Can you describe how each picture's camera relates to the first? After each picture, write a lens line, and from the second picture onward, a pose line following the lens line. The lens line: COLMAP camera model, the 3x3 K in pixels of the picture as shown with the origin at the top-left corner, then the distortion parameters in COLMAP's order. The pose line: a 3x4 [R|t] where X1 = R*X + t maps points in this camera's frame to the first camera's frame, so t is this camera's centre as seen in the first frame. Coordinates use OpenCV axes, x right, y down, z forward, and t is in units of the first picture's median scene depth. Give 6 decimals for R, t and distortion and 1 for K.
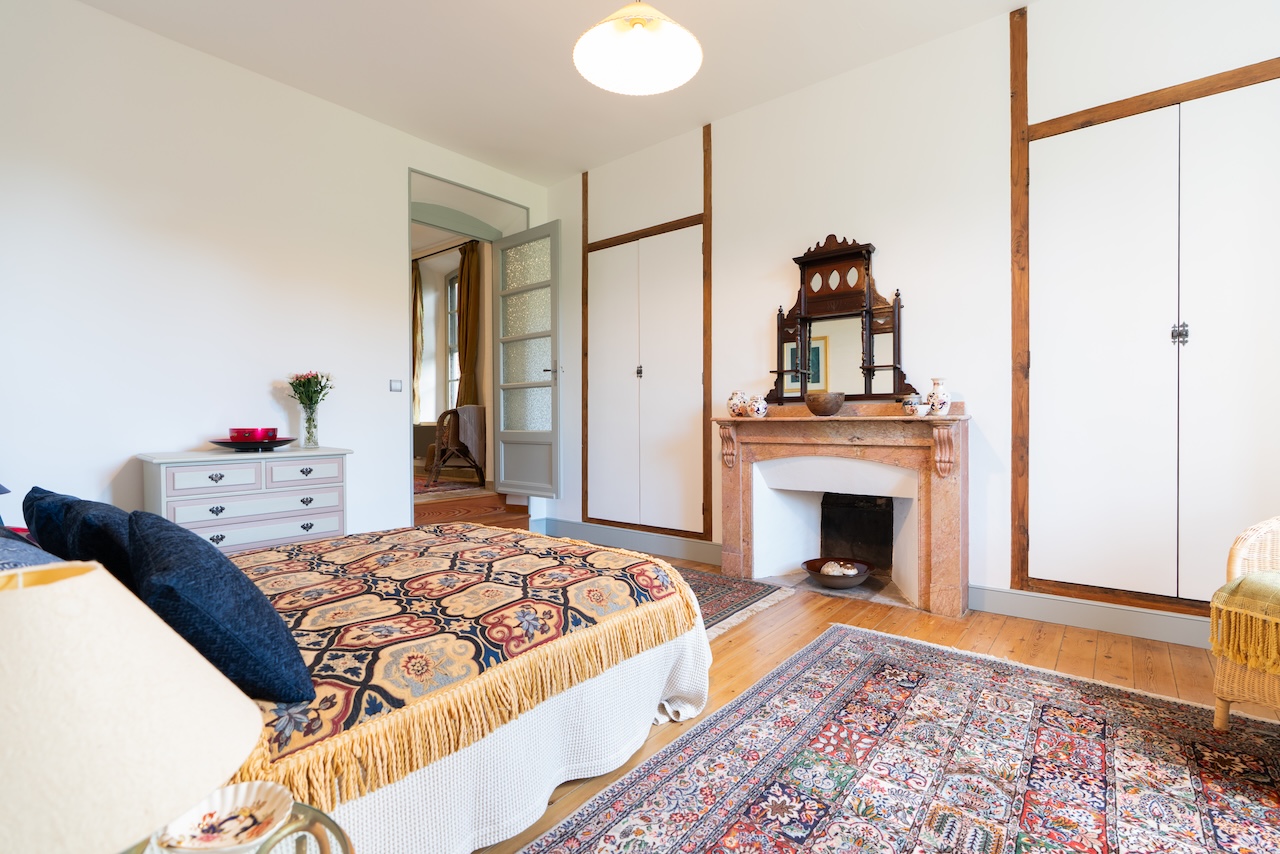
lens RADIAL K [[585.2, 0, 639.4], [0, 585.2, 424.9], [0, 0, 1]] dist [-0.004302, 0.000180]
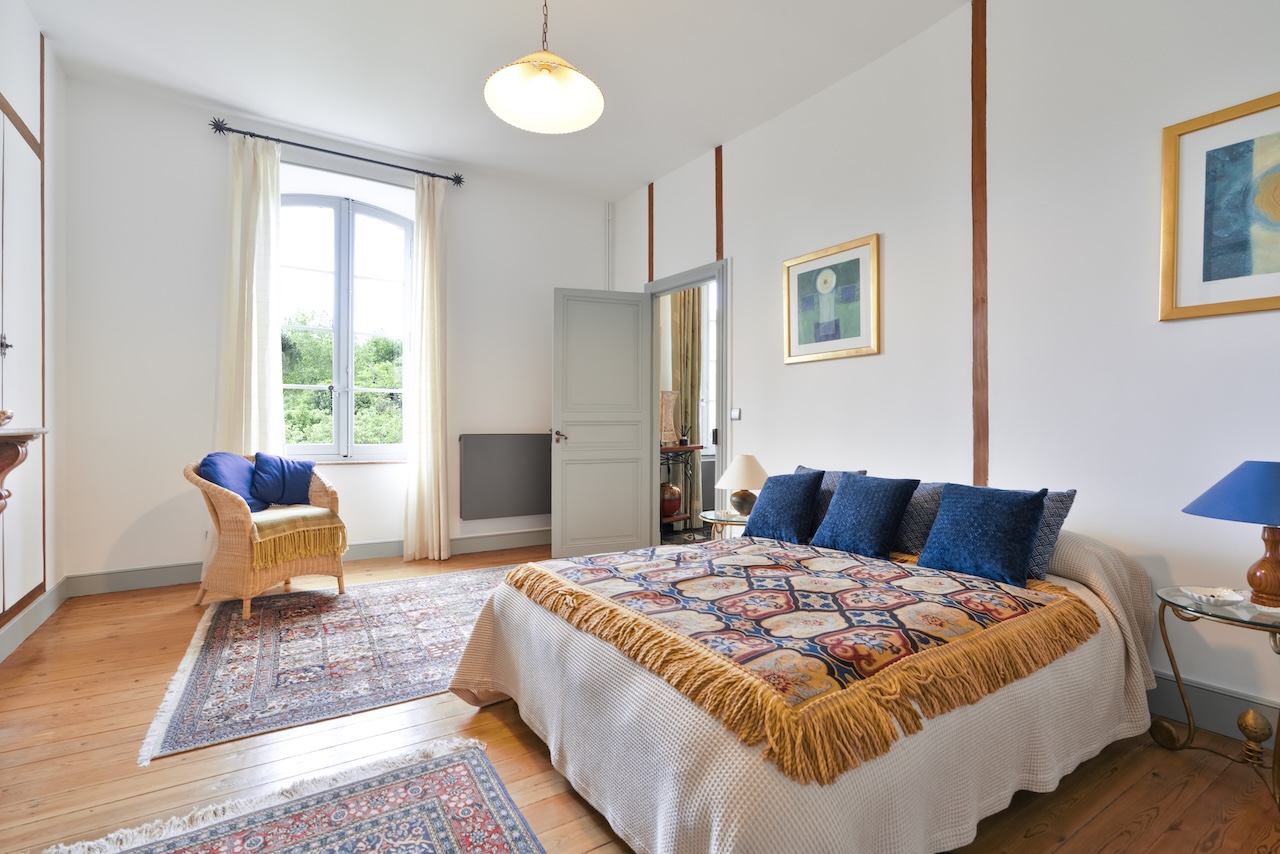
lens RADIAL K [[585.2, 0, 641.2], [0, 585.2, 424.9], [0, 0, 1]] dist [-0.004302, 0.000180]
pose [[-0.949482, -0.005763, 0.313767, -0.544847], [-0.000753, 0.999870, 0.016085, -0.049659], [-0.313819, 0.015036, -0.949364, 2.091905]]
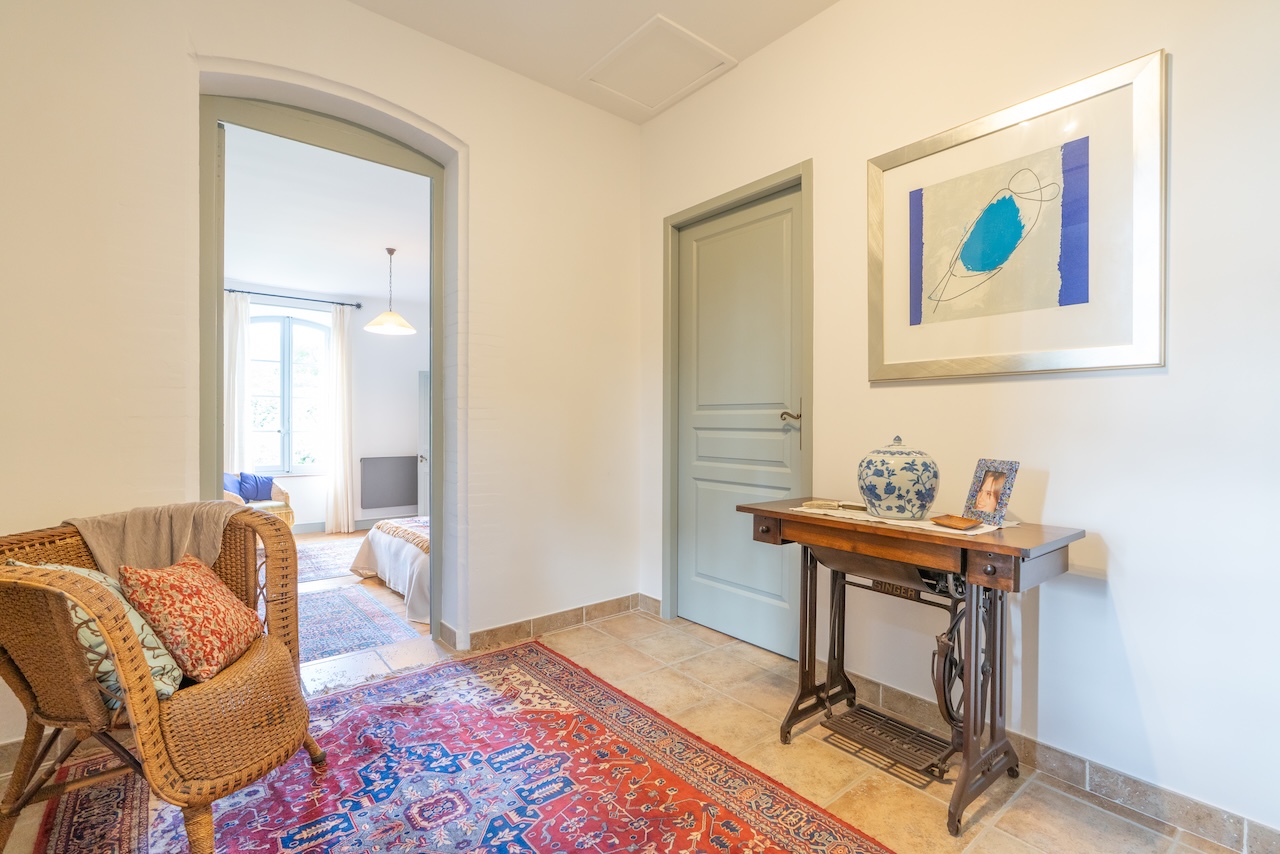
lens RADIAL K [[585.2, 0, 637.8], [0, 585.2, 424.9], [0, 0, 1]] dist [-0.004302, 0.000180]
pose [[-0.980310, -0.002294, 0.197454, -1.706595], [0.000990, 0.999863, 0.016529, -0.256230], [-0.197465, 0.016399, -0.980173, 3.556136]]
